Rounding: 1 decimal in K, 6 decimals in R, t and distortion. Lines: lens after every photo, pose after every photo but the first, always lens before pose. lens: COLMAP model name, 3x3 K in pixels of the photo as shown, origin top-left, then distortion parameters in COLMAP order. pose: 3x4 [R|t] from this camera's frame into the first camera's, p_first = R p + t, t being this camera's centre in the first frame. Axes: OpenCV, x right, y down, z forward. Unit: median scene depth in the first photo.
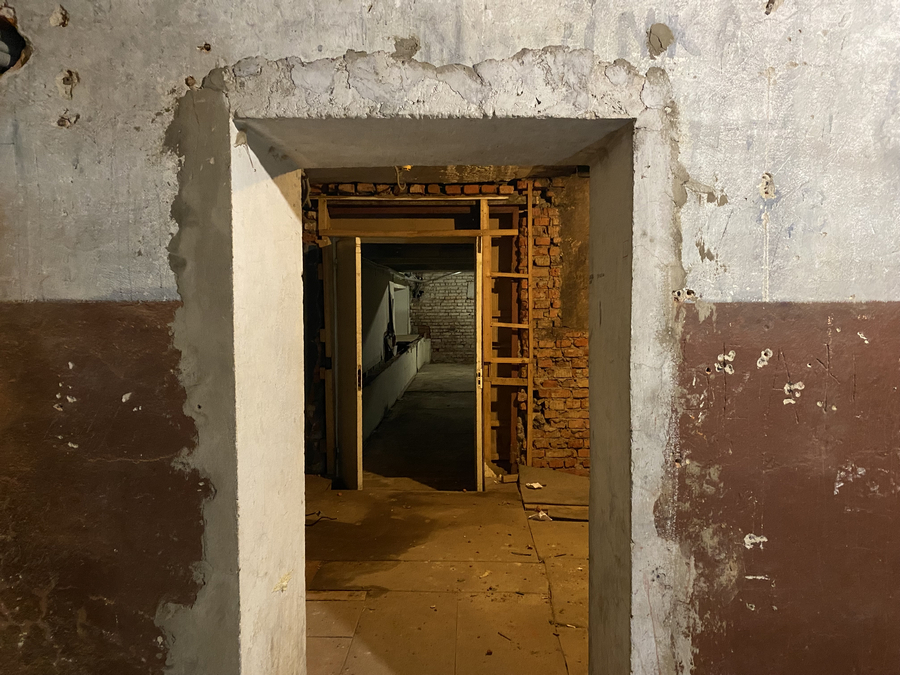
lens RADIAL K [[685.6, 0, 450.1], [0, 685.6, 336.6], [0, 0, 1]] dist [-0.001092, -0.000073]
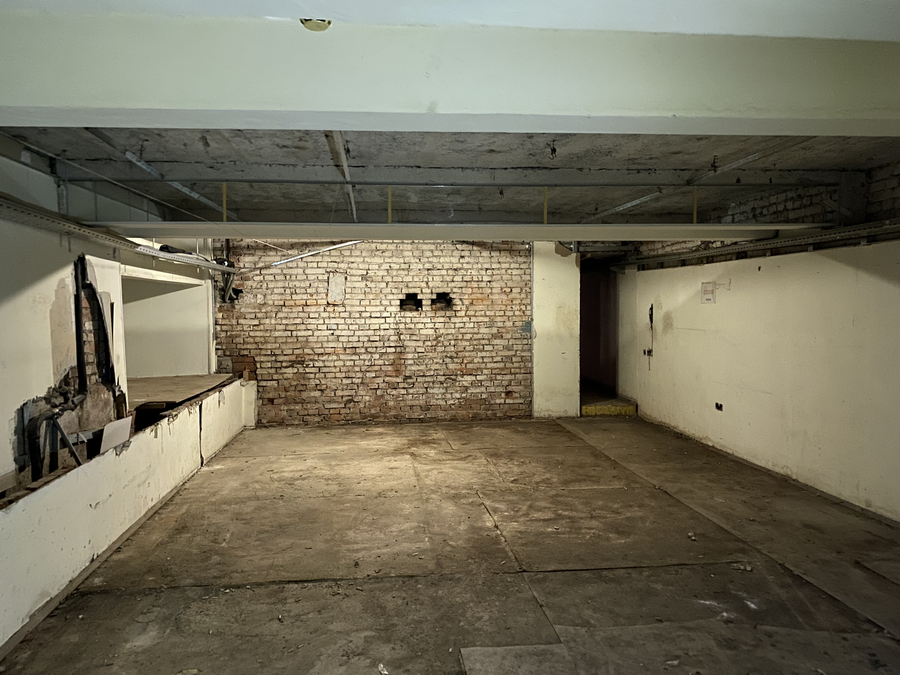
lens RADIAL K [[685.6, 0, 449.1], [0, 685.6, 338.2], [0, 0, 1]] dist [-0.001092, -0.000073]
pose [[0.988681, -0.011044, 0.149626, 0.038912], [0.014892, 0.999586, -0.024617, -0.014253], [-0.149292, 0.026567, 0.988436, 0.459865]]
